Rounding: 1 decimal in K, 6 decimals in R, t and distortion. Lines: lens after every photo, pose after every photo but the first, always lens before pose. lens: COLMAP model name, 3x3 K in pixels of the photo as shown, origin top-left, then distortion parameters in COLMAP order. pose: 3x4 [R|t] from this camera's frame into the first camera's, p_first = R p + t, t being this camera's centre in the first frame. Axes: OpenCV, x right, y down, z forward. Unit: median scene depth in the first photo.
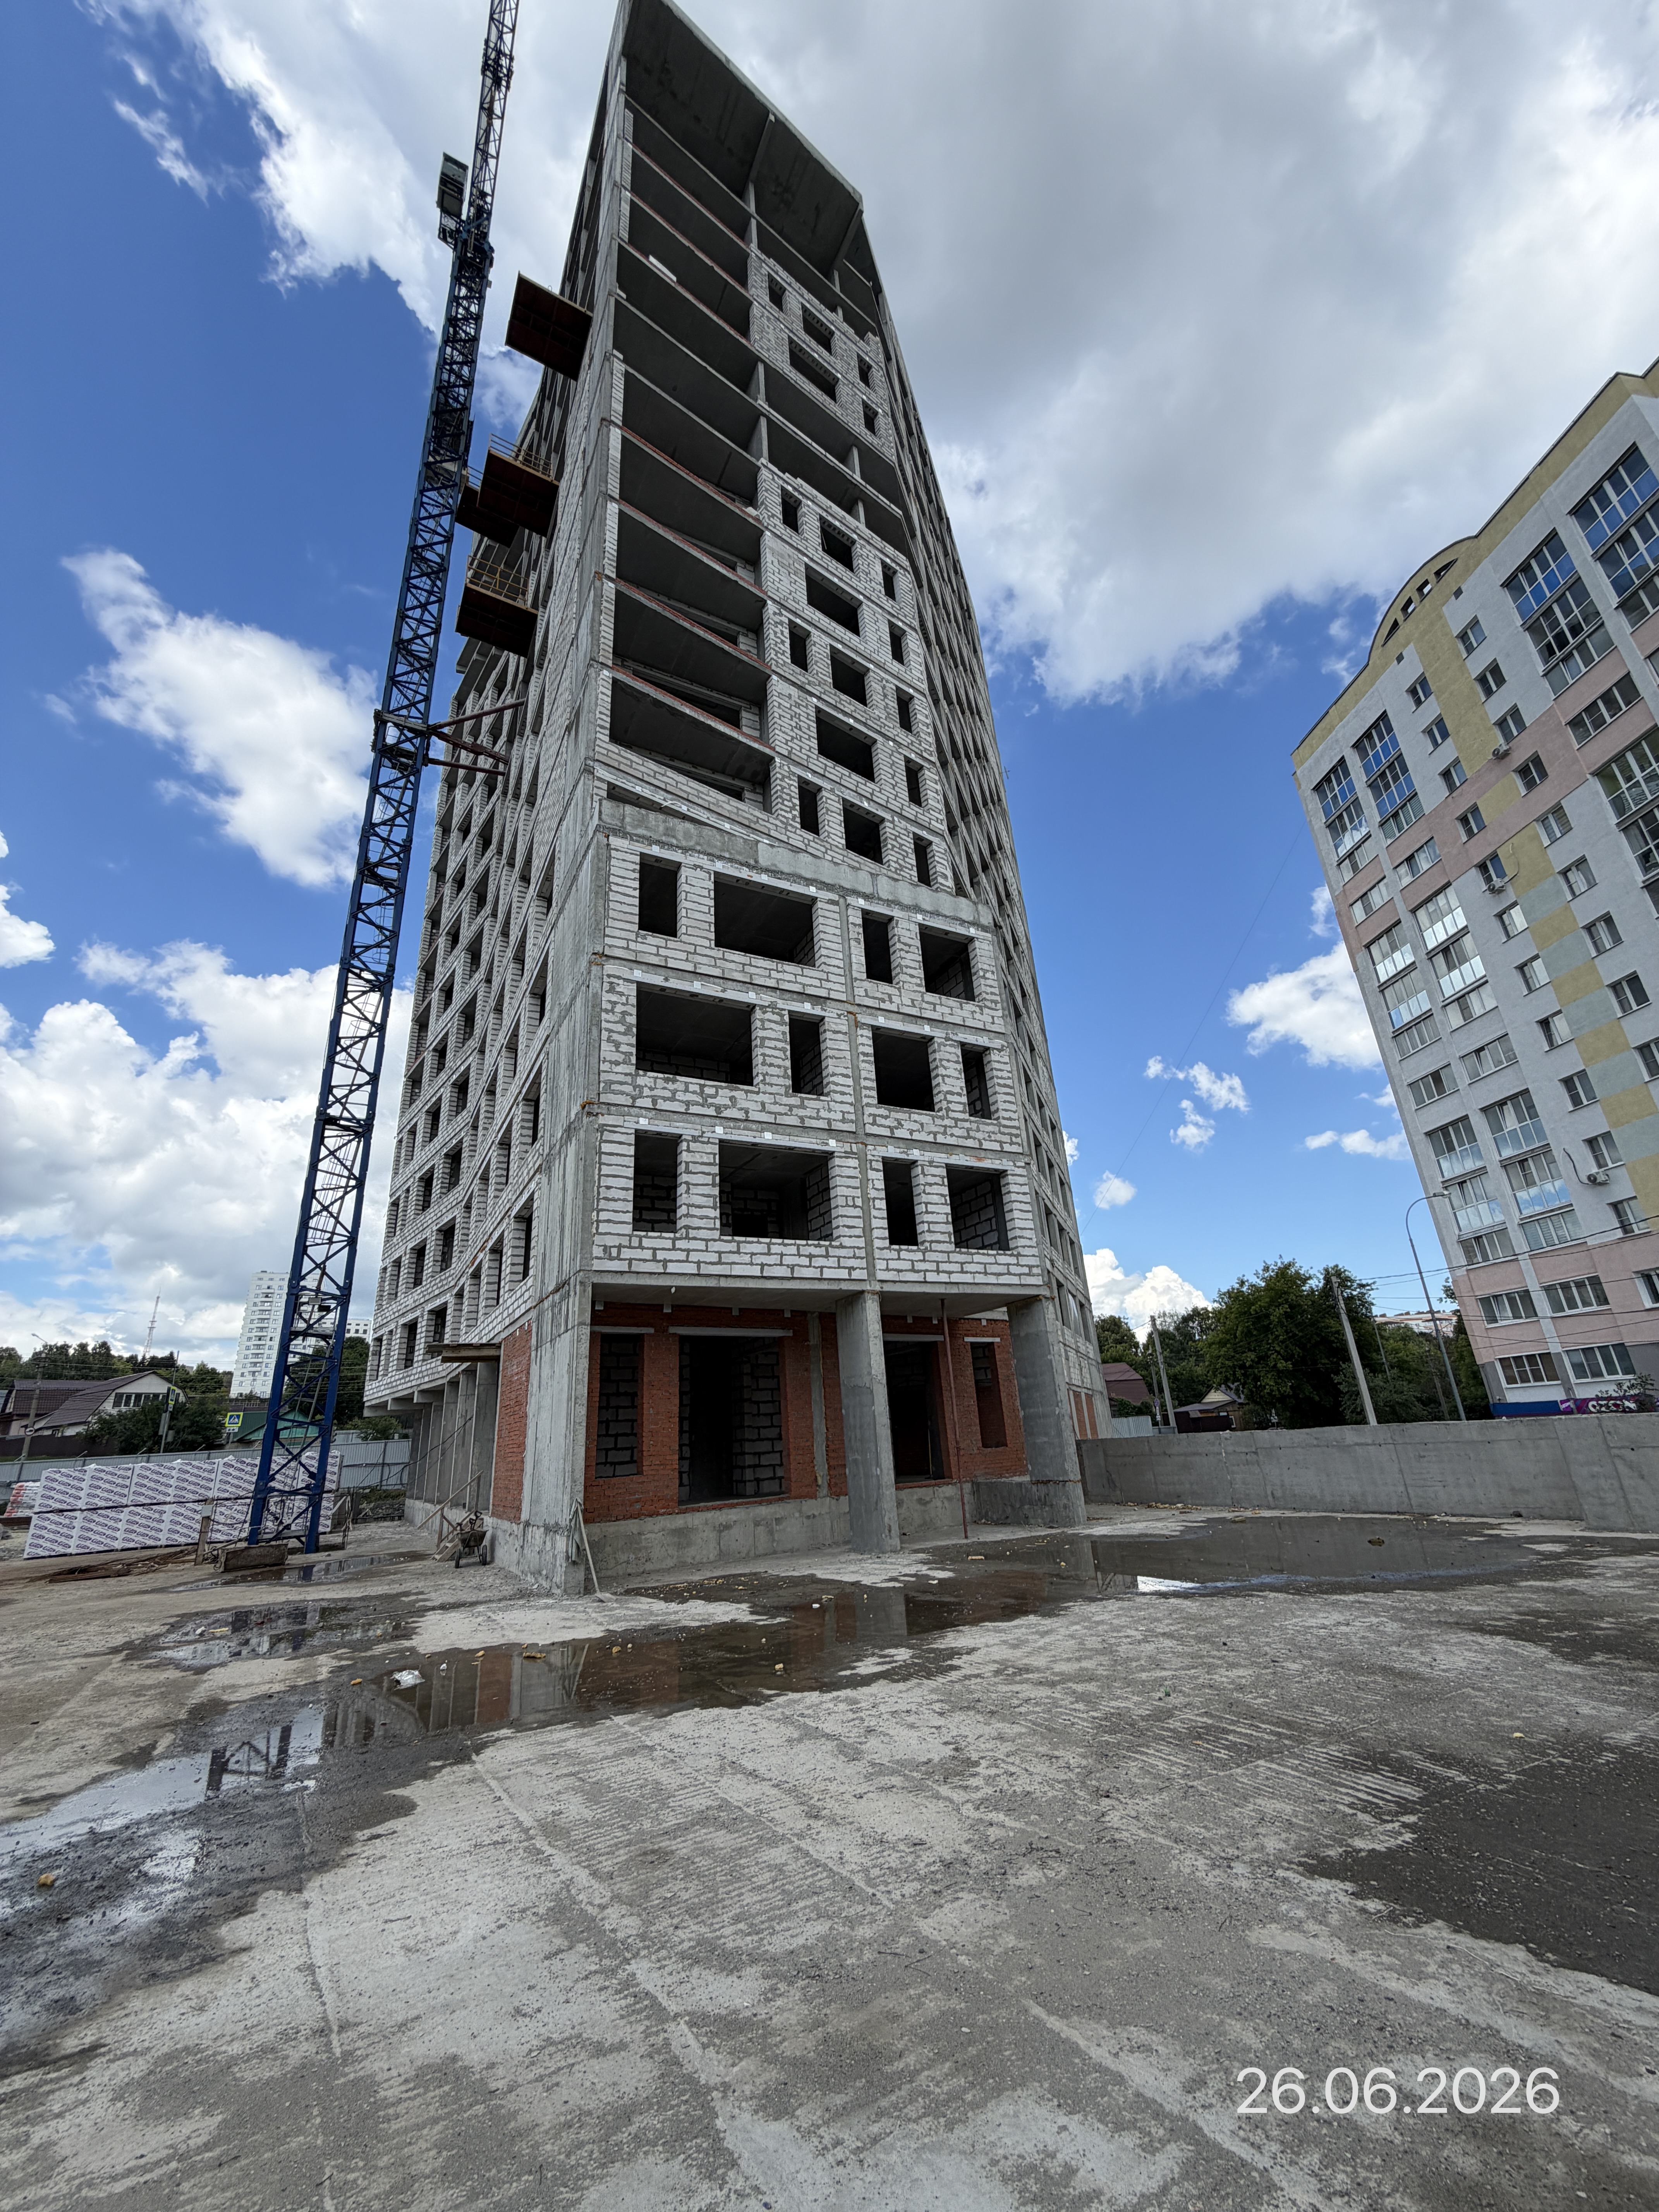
lens RADIAL K [[880.8, 0, 835.8], [0, 880.8, 1098.5], [0, 0, 1]] dist [0.000583, 0.000058]
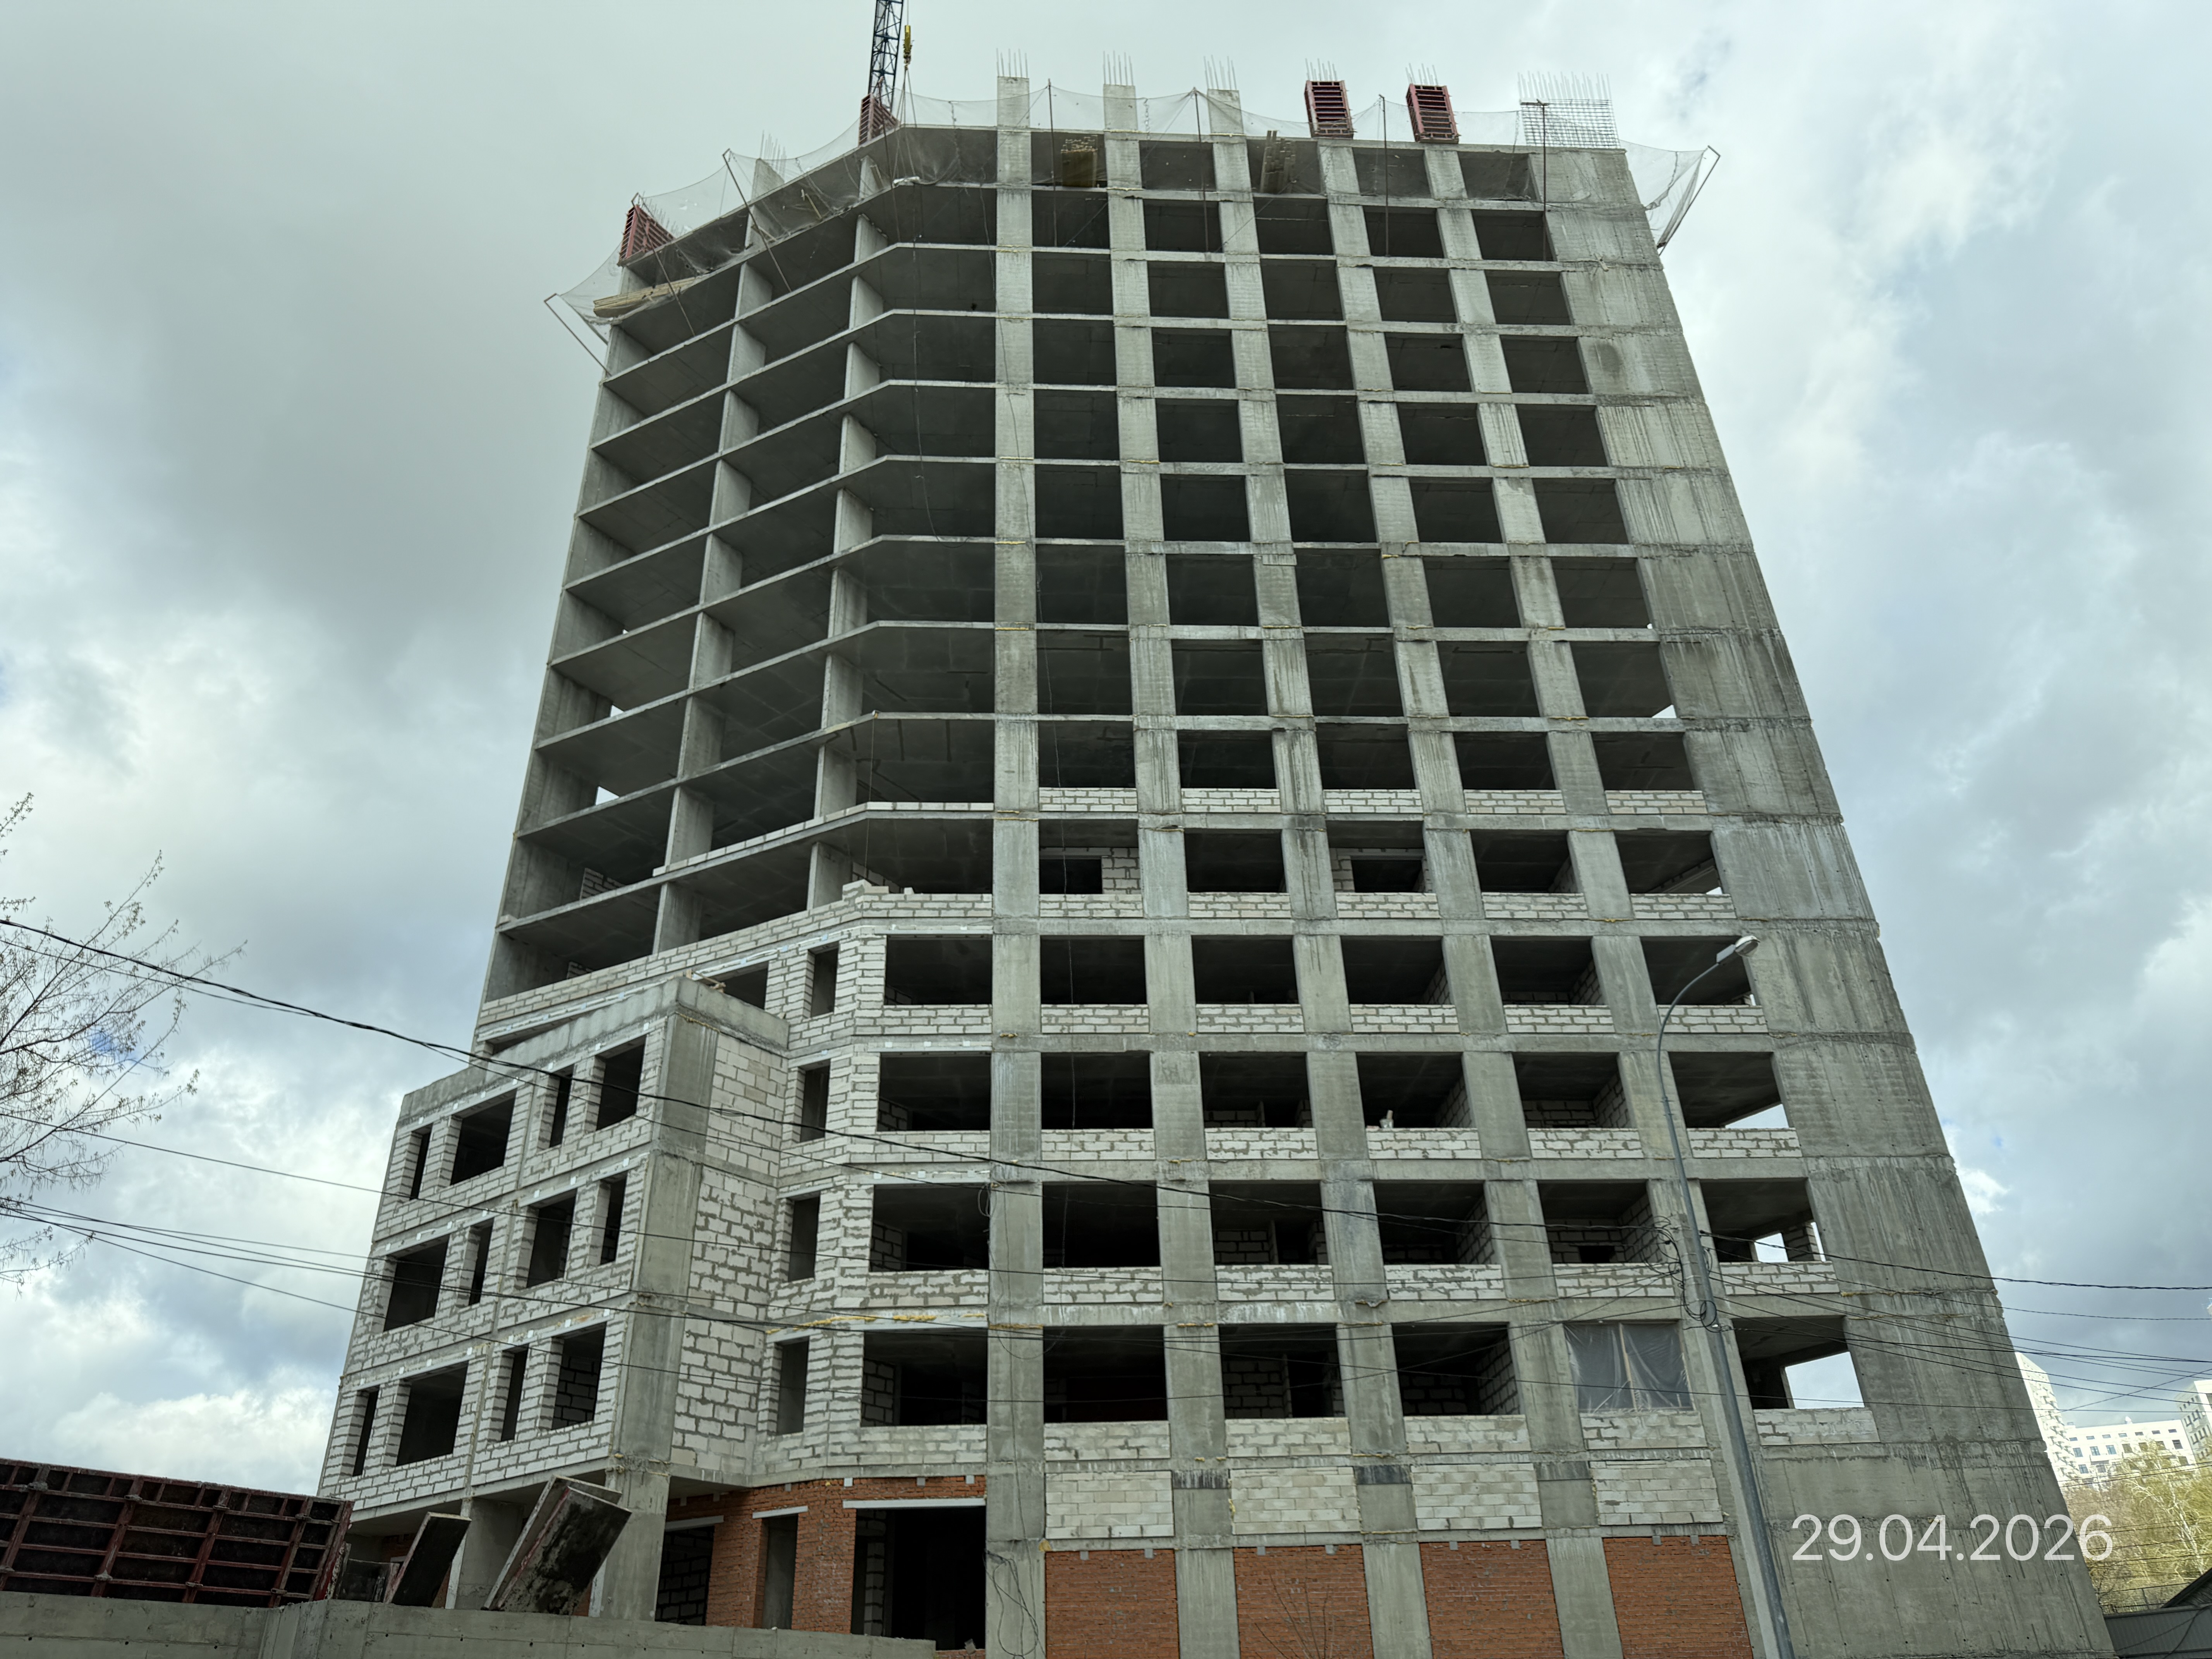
lens RADIAL K [[1560.6, 0, 1102.1], [0, 1560.6, 822.9], [0, 0, 1]] dist [0.064698, -0.124973]
pose [[0.412384, -0.432658, -0.801715, 2.031459], [0.337006, 0.890050, -0.306981, 0.312409], [0.846384, -0.143589, 0.512851, 0.758956]]
